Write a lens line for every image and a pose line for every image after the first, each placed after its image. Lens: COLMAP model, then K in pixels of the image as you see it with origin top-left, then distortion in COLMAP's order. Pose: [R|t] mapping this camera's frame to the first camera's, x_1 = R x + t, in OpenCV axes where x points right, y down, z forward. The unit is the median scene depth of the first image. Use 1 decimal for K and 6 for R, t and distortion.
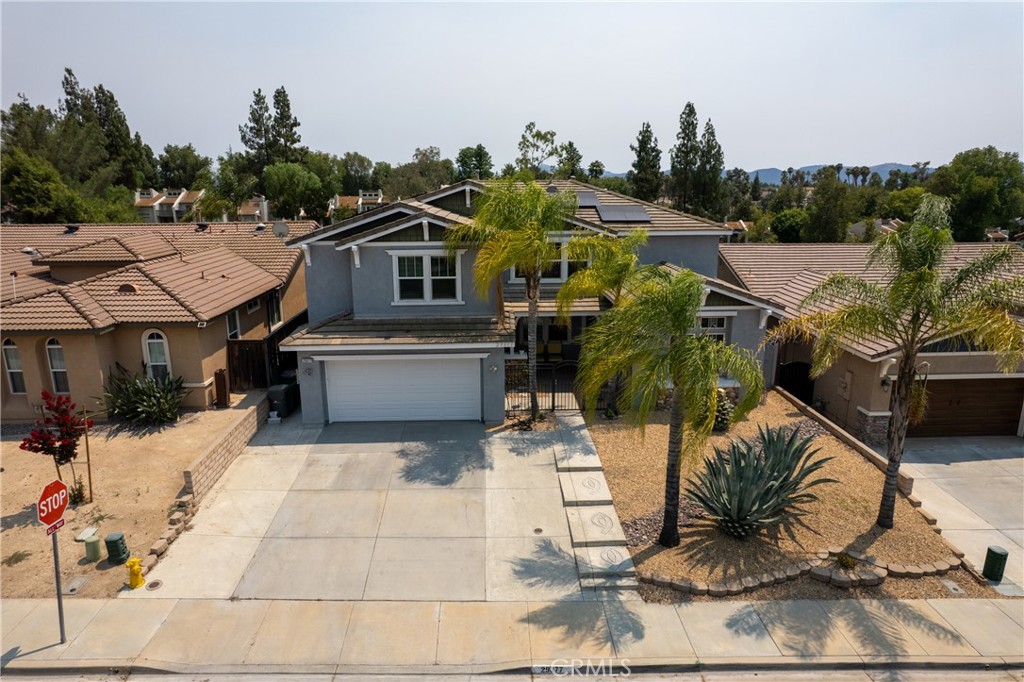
lens RADIAL K [[655.3, 0, 512.1], [0, 655.3, 347.9], [0, 0, 1]] dist [-0.083708, 0.082386]
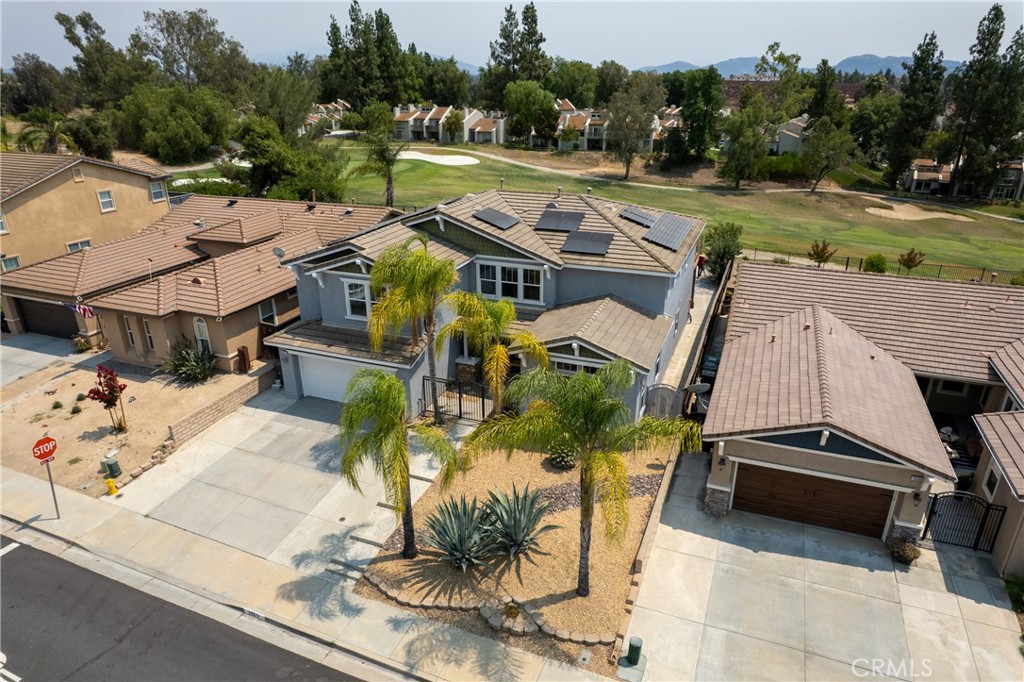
lens RADIAL K [[655.3, 0, 512.1], [0, 655.3, 347.9], [0, 0, 1]] dist [-0.083708, 0.082386]
pose [[0.912699, 0.157715, -0.376970, 0.099561], [-0.099517, 0.980530, 0.169283, -0.041840], [0.396329, -0.116989, 0.910624, -0.010013]]
